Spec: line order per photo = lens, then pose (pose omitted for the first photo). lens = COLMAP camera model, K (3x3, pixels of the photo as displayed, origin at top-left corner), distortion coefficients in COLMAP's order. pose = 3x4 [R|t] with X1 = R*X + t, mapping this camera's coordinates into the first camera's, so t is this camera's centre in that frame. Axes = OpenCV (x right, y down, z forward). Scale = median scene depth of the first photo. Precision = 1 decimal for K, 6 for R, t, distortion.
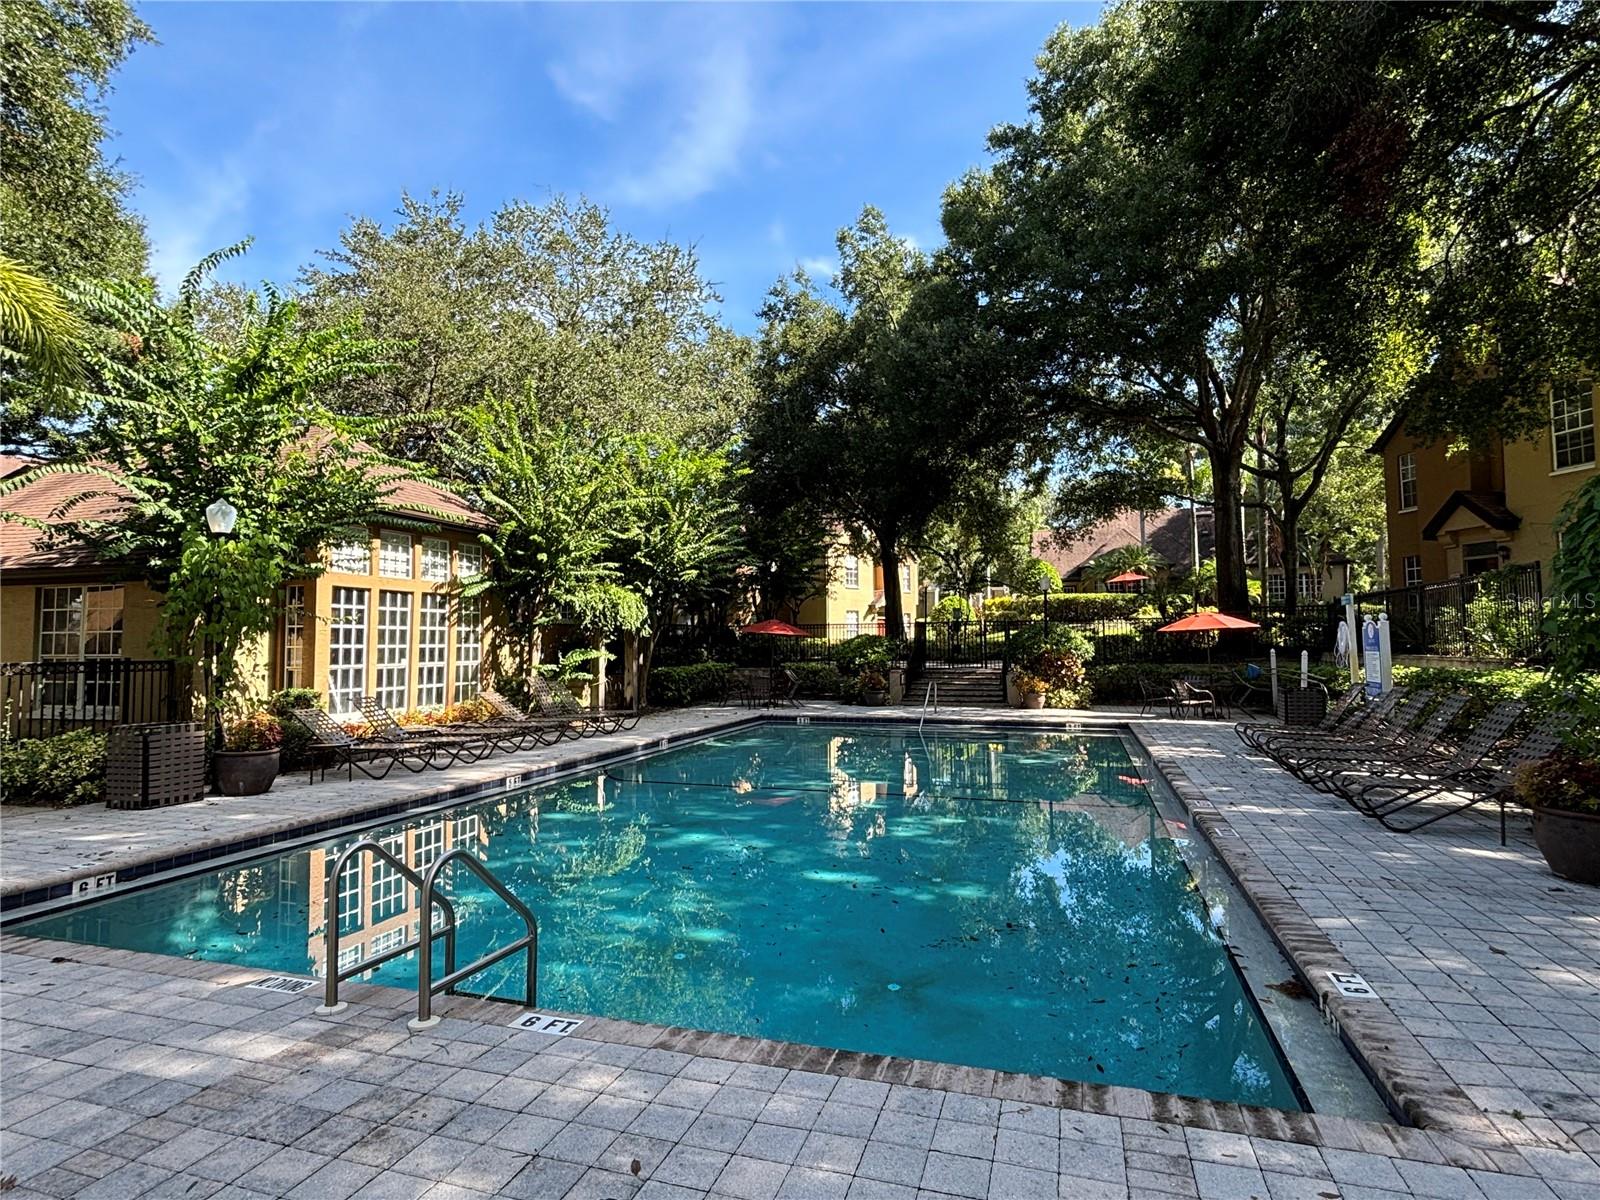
lens RADIAL K [[846.7, 0, 800.0], [0, 846.7, 600.0], [0, 0, 1]] dist [0.020427, -0.000206]
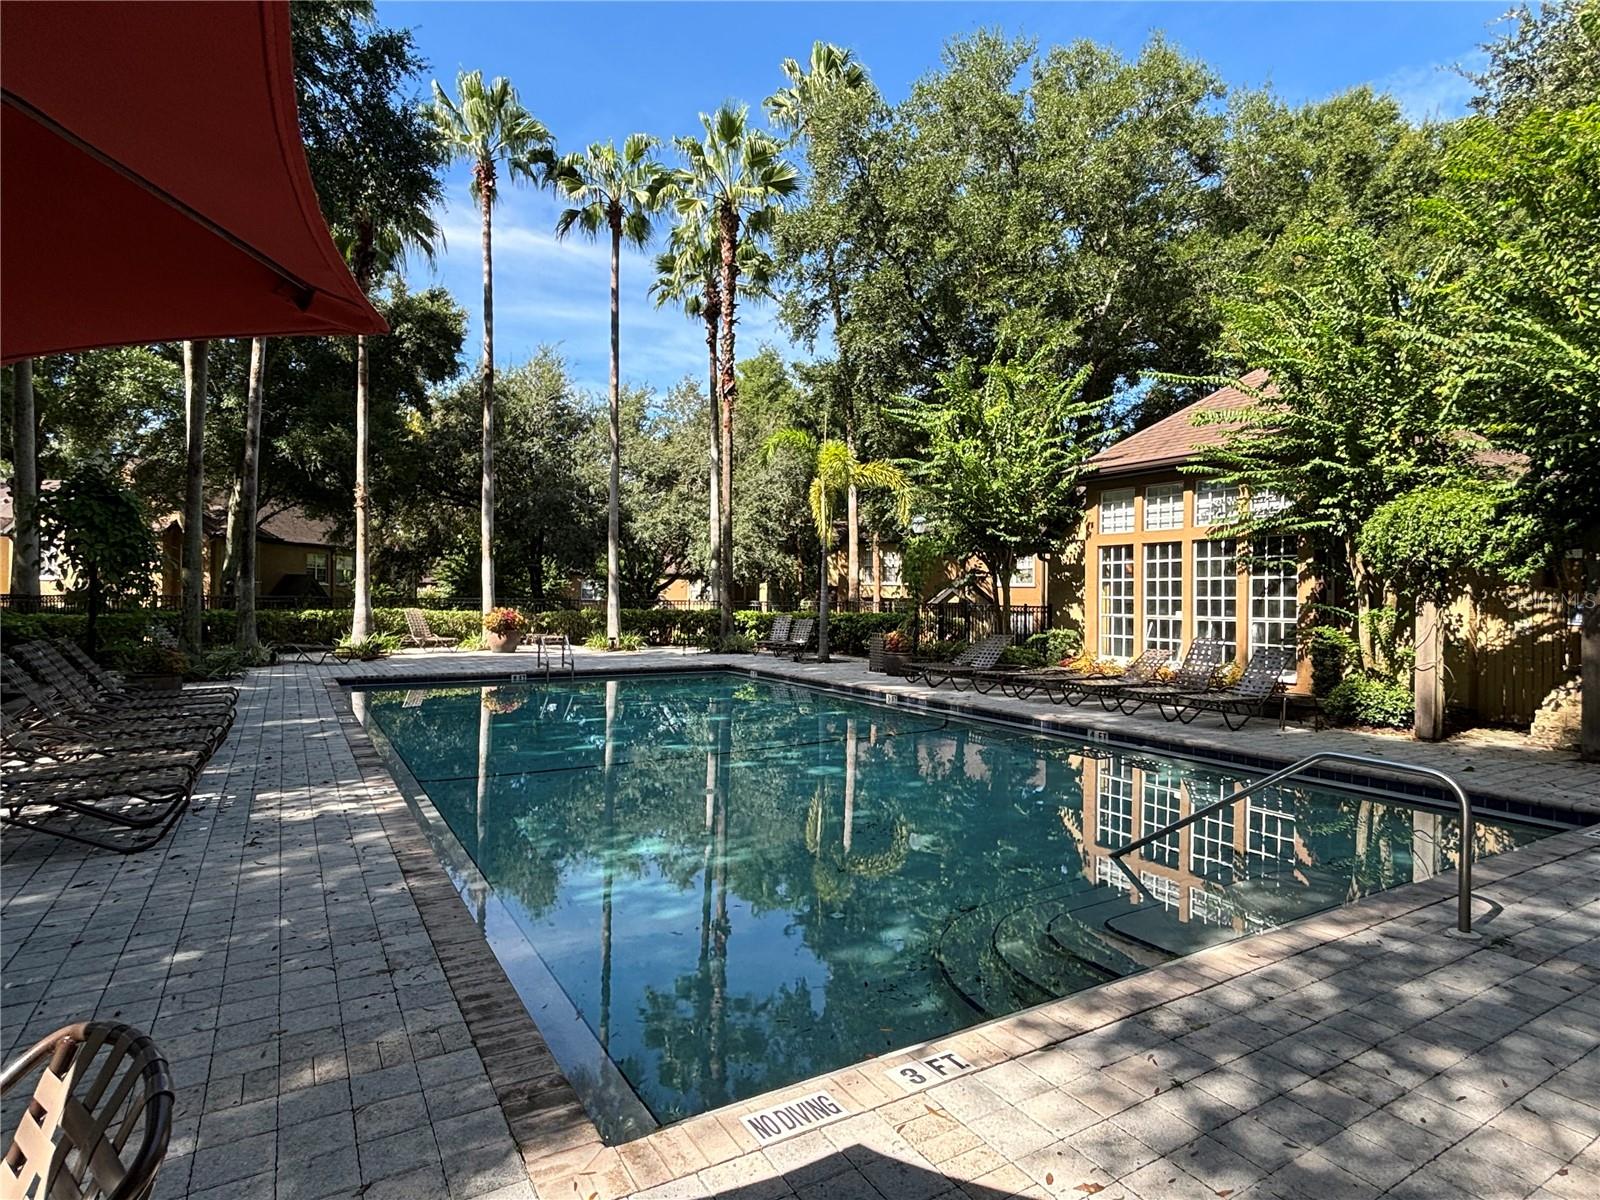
lens RADIAL K [[846.7, 0, 800.0], [0, 846.7, 600.0], [0, 0, 1]] dist [0.020427, -0.000206]
pose [[-0.665372, -0.006242, -0.746486, 0.546224], [0.026678, 0.999127, -0.032134, 0.076004], [0.746035, -0.041295, -0.664625, 1.316406]]
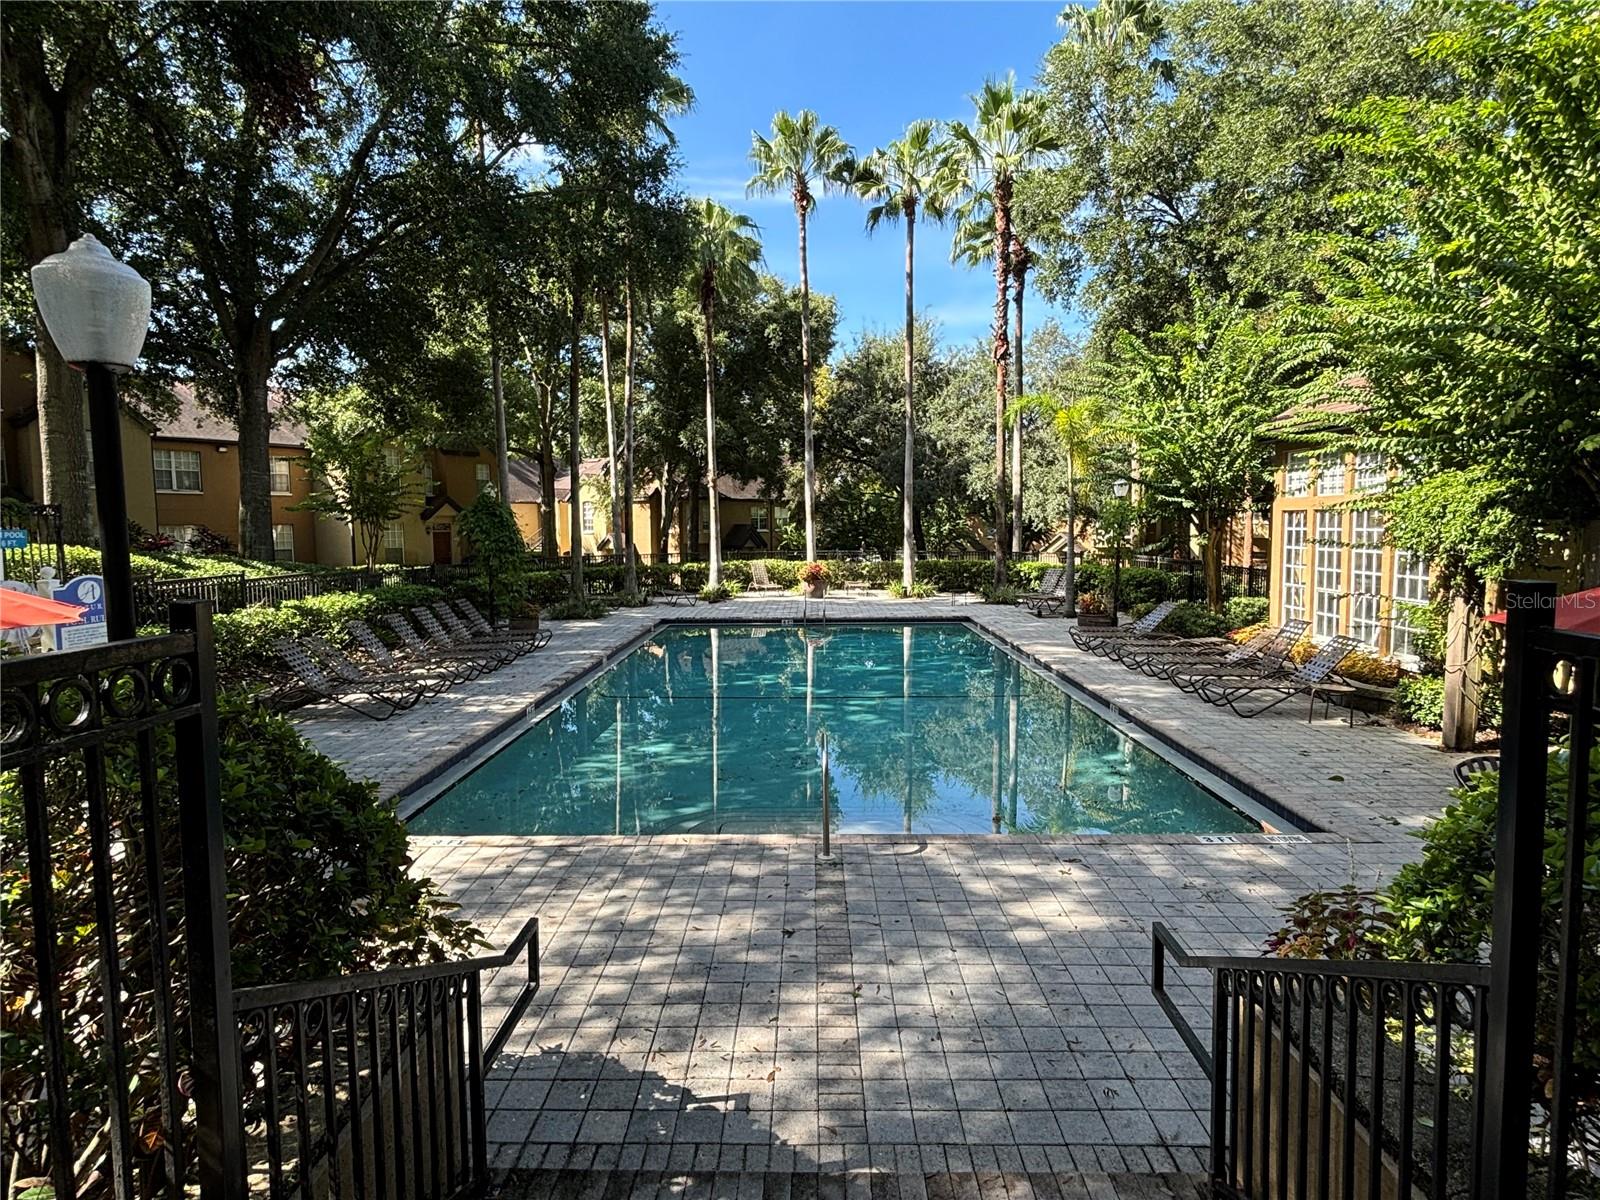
lens RADIAL K [[846.7, 0, 800.0], [0, 846.7, 600.0], [0, 0, 1]] dist [0.020427, -0.000206]
pose [[-0.958354, 0.032871, -0.283686, 0.327810], [0.022340, 0.998939, 0.040277, 0.036186], [0.284709, 0.032262, -0.958071, 1.686594]]
